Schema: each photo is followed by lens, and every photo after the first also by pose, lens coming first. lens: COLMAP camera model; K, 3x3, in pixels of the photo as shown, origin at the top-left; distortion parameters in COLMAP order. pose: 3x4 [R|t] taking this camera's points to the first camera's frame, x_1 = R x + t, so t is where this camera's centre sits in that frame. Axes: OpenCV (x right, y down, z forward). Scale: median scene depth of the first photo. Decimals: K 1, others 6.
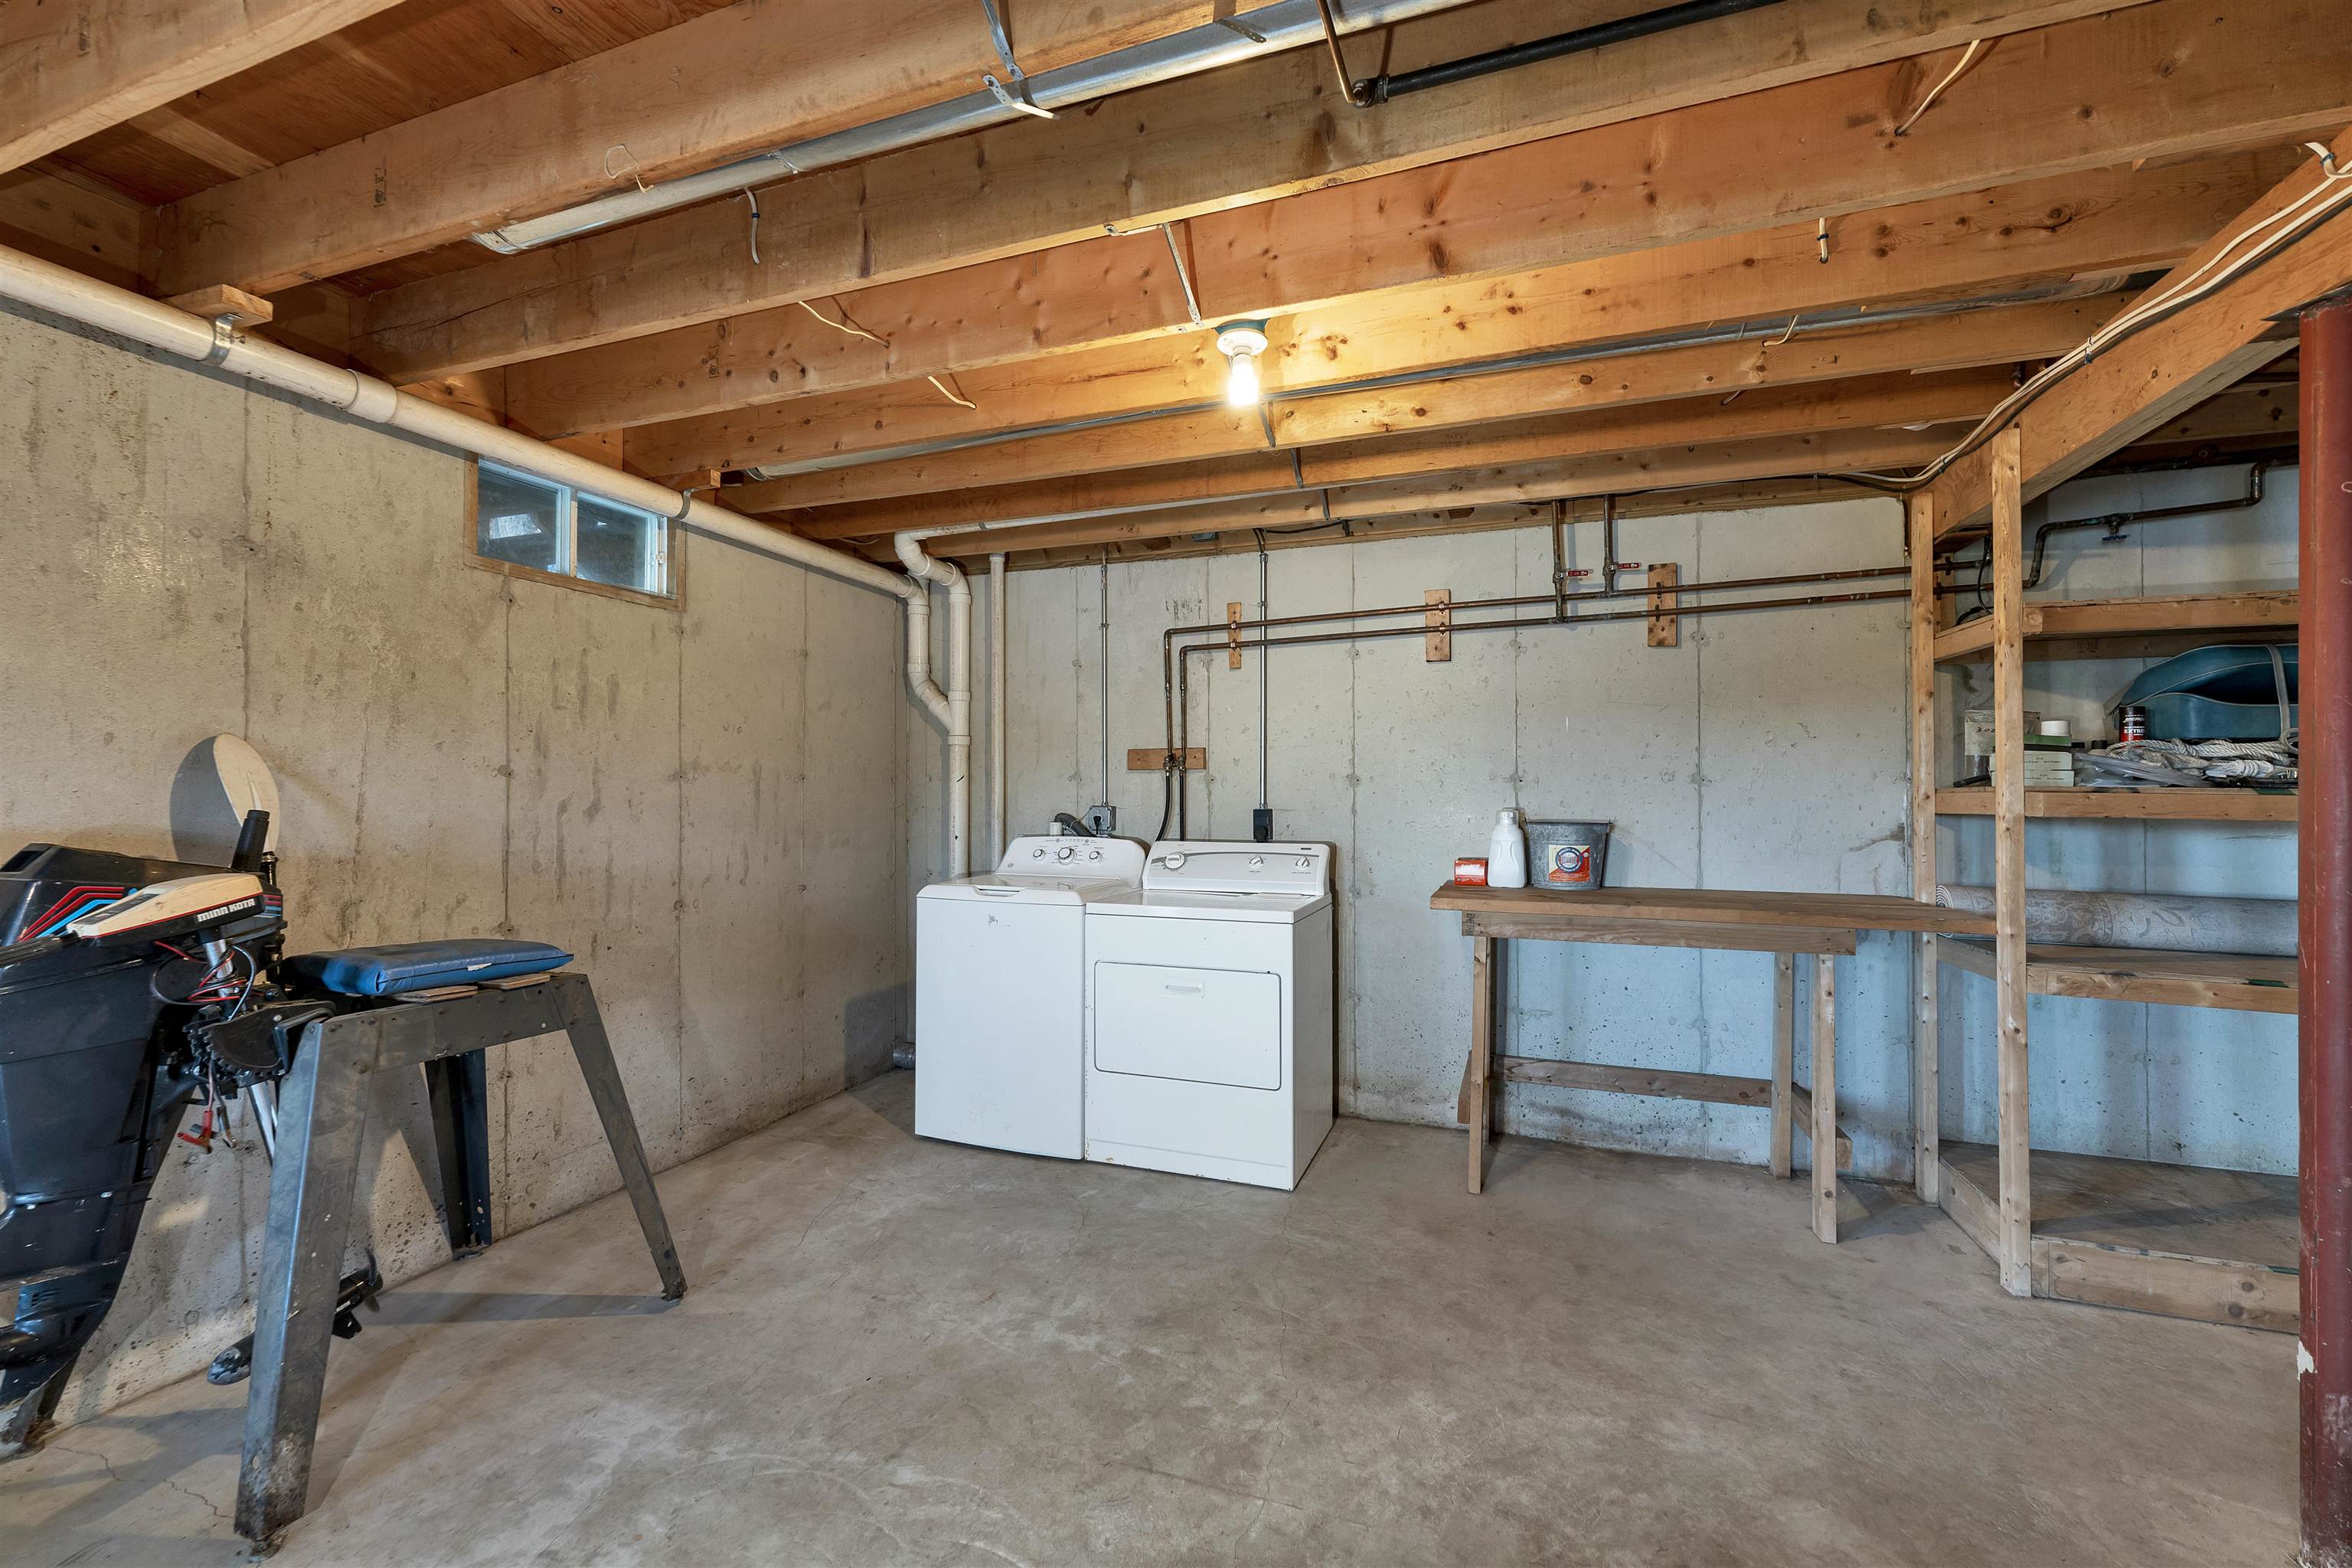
lens RADIAL K [[976.4, 0, 1152.2], [0, 976.4, 788.0], [0, 0, 1]] dist [0.001634, 0.000273]
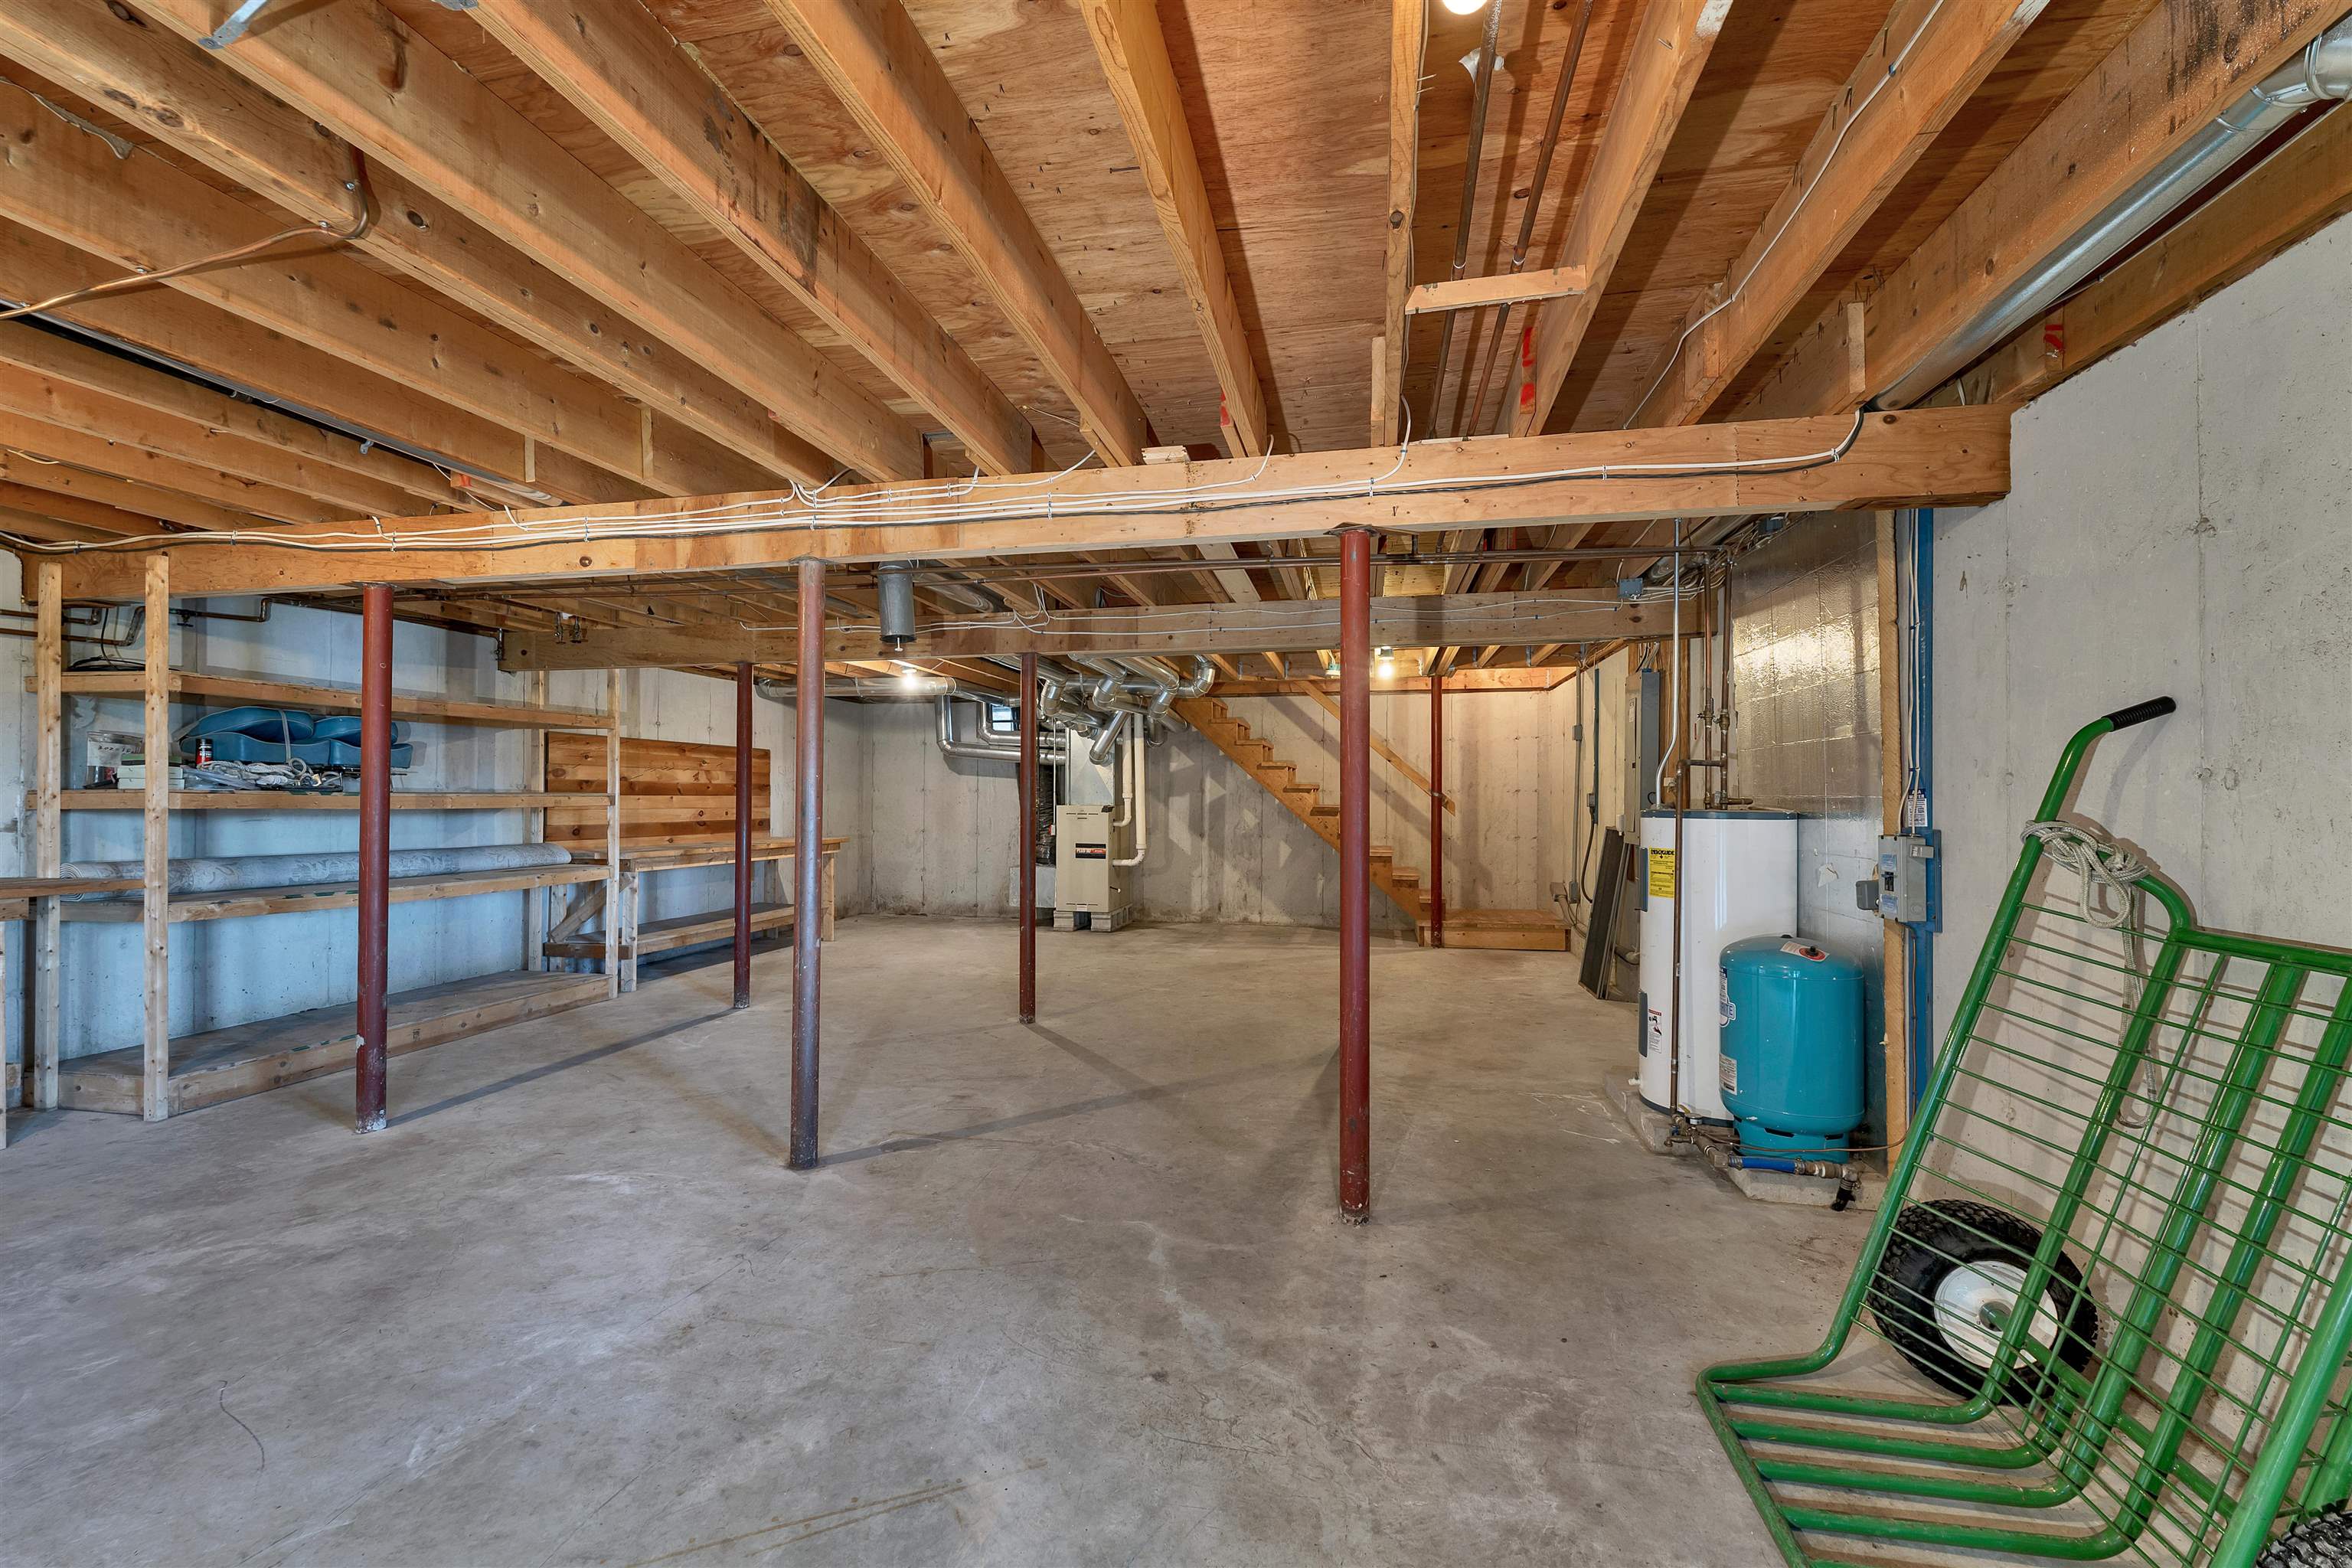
lens RADIAL K [[976.4, 0, 1155.9], [0, 976.4, 786.6], [0, 0, 1]] dist [0.001634, 0.000273]
pose [[-0.134410, 0.009211, 0.990883, -0.786612], [-0.007009, 0.999923, -0.010246, -0.000861], [-0.990901, -0.008322, -0.134335, -0.313476]]
